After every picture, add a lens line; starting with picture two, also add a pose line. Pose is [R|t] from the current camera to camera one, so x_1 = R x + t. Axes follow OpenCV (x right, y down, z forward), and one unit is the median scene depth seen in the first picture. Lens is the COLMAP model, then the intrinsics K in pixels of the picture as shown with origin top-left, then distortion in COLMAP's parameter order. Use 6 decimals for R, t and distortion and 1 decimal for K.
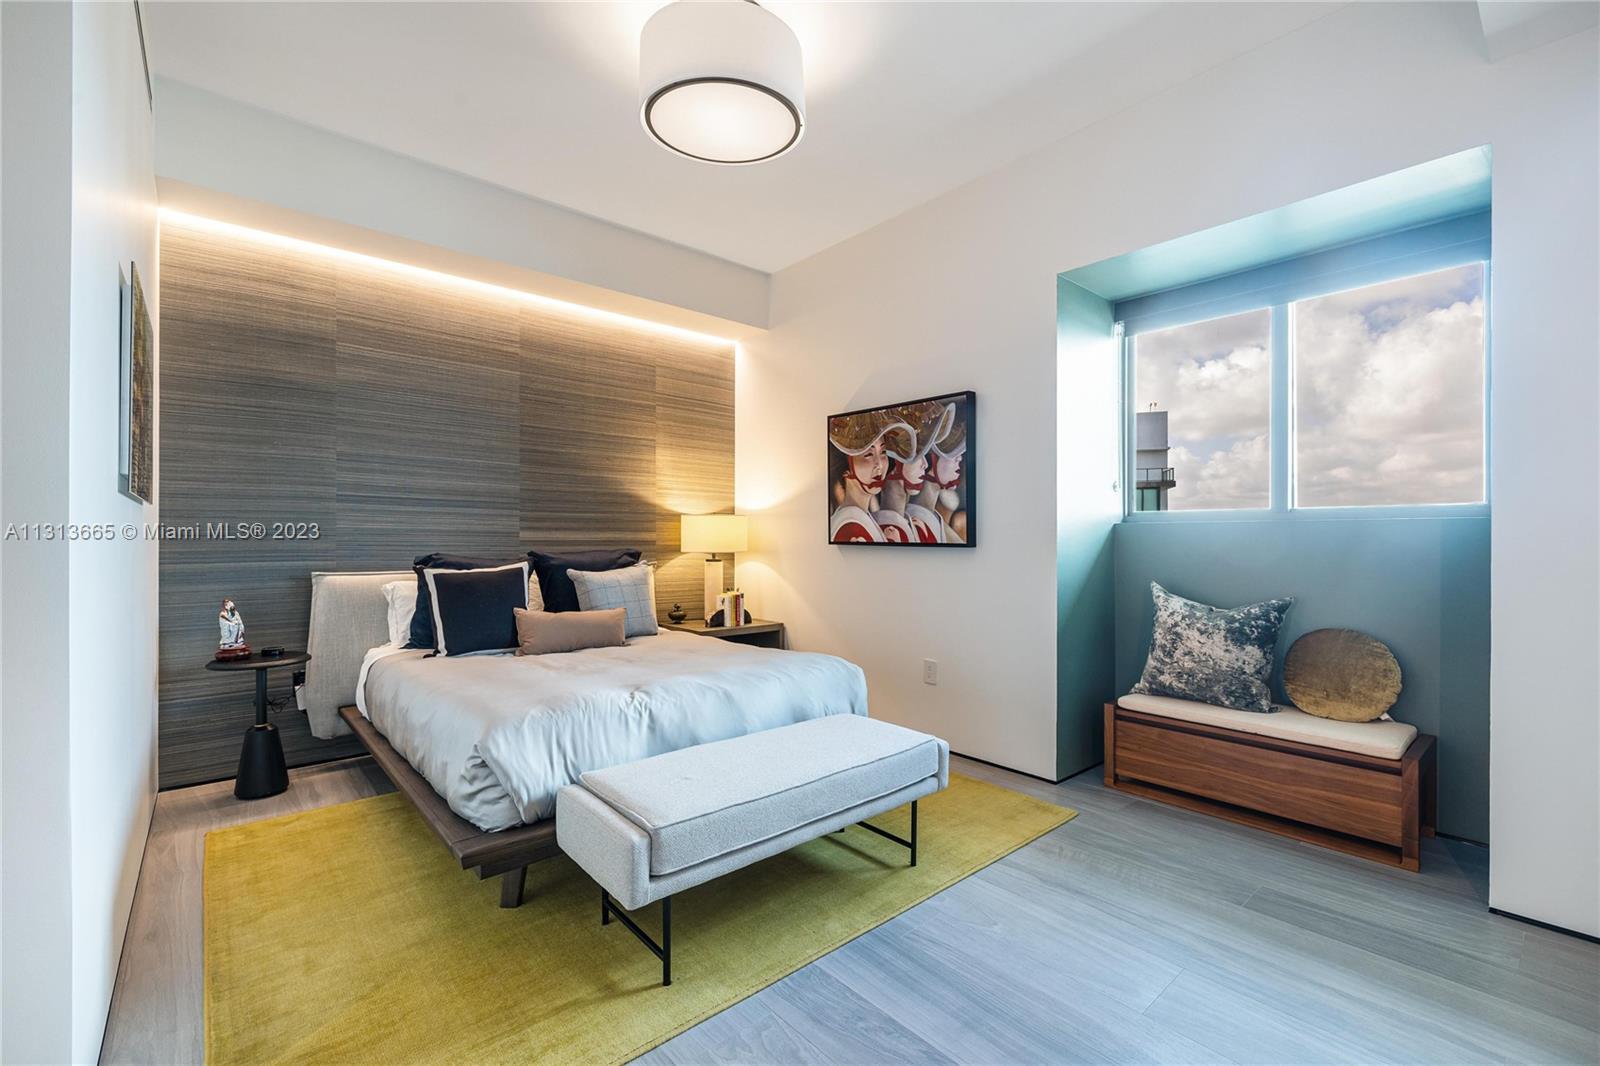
lens RADIAL K [[687.3, 0, 800.1], [0, 687.3, 536.9], [0, 0, 1]] dist [-0.009555, 0.000290]
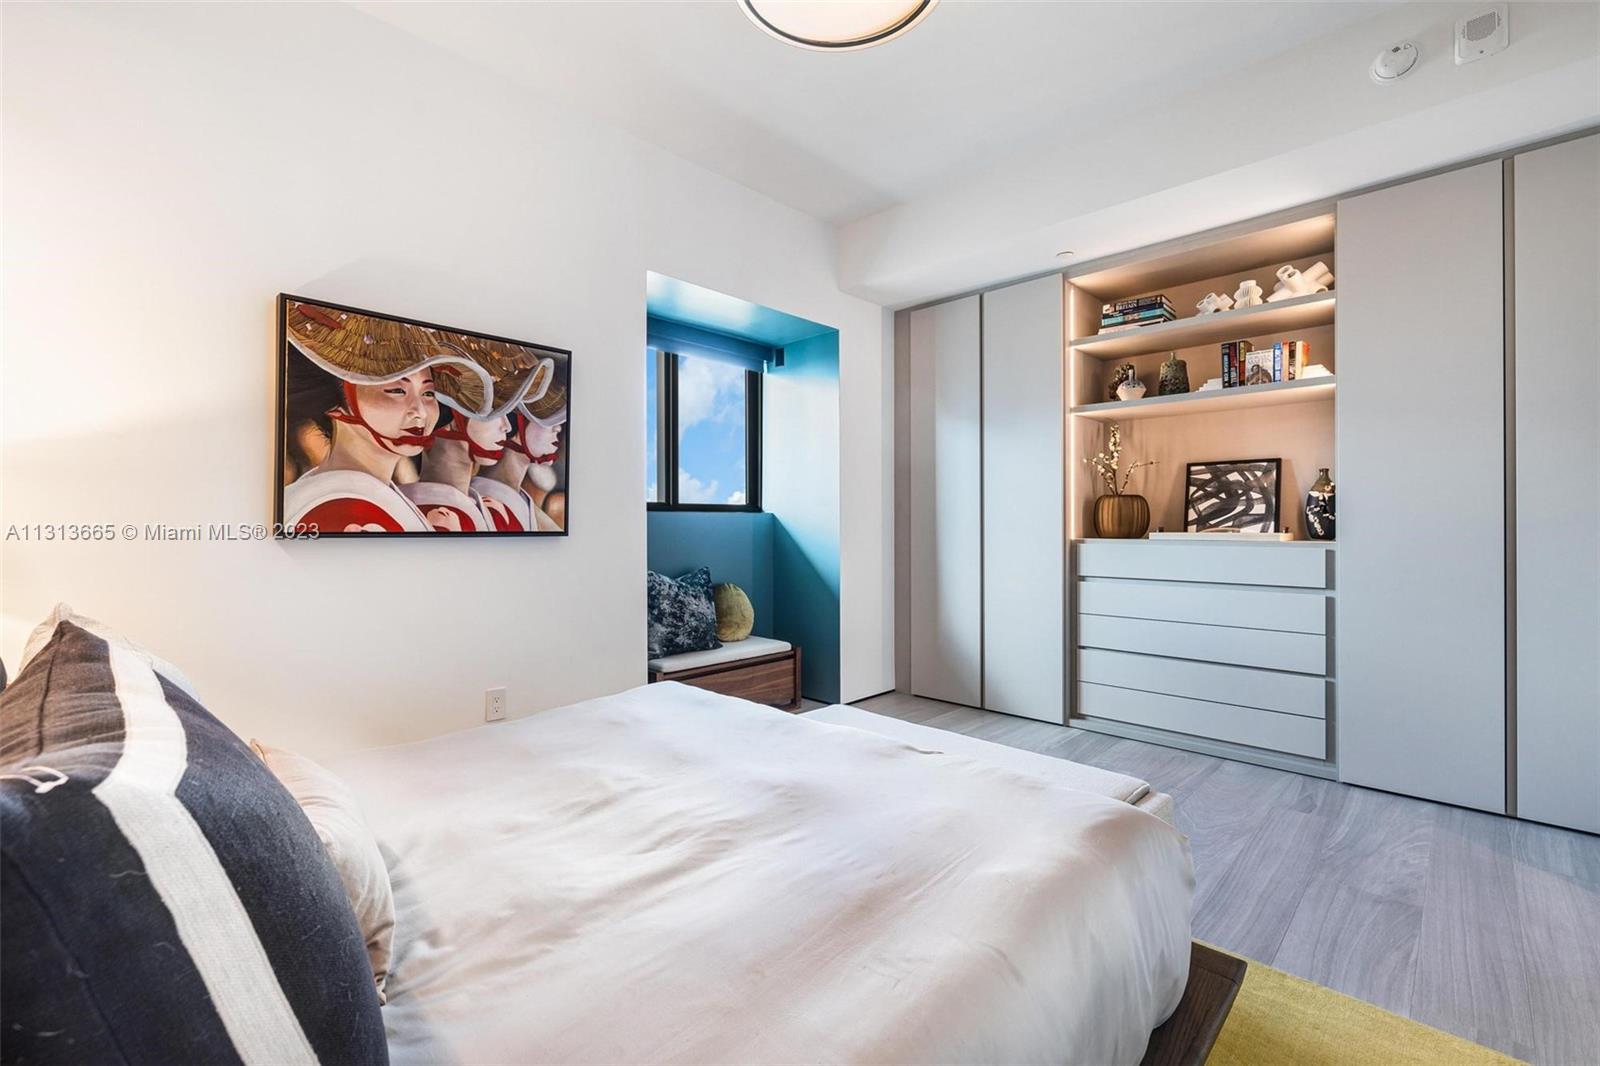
lens RADIAL K [[687.3, 0, 800.1], [0, 687.3, 524.3], [0, 0, 1]] dist [-0.009555, 0.000290]
pose [[-0.086018, -0.002803, 0.996290, -0.578830], [-0.002159, 0.999994, 0.002627, -0.001671], [-0.996291, -0.001925, -0.086024, 0.732178]]
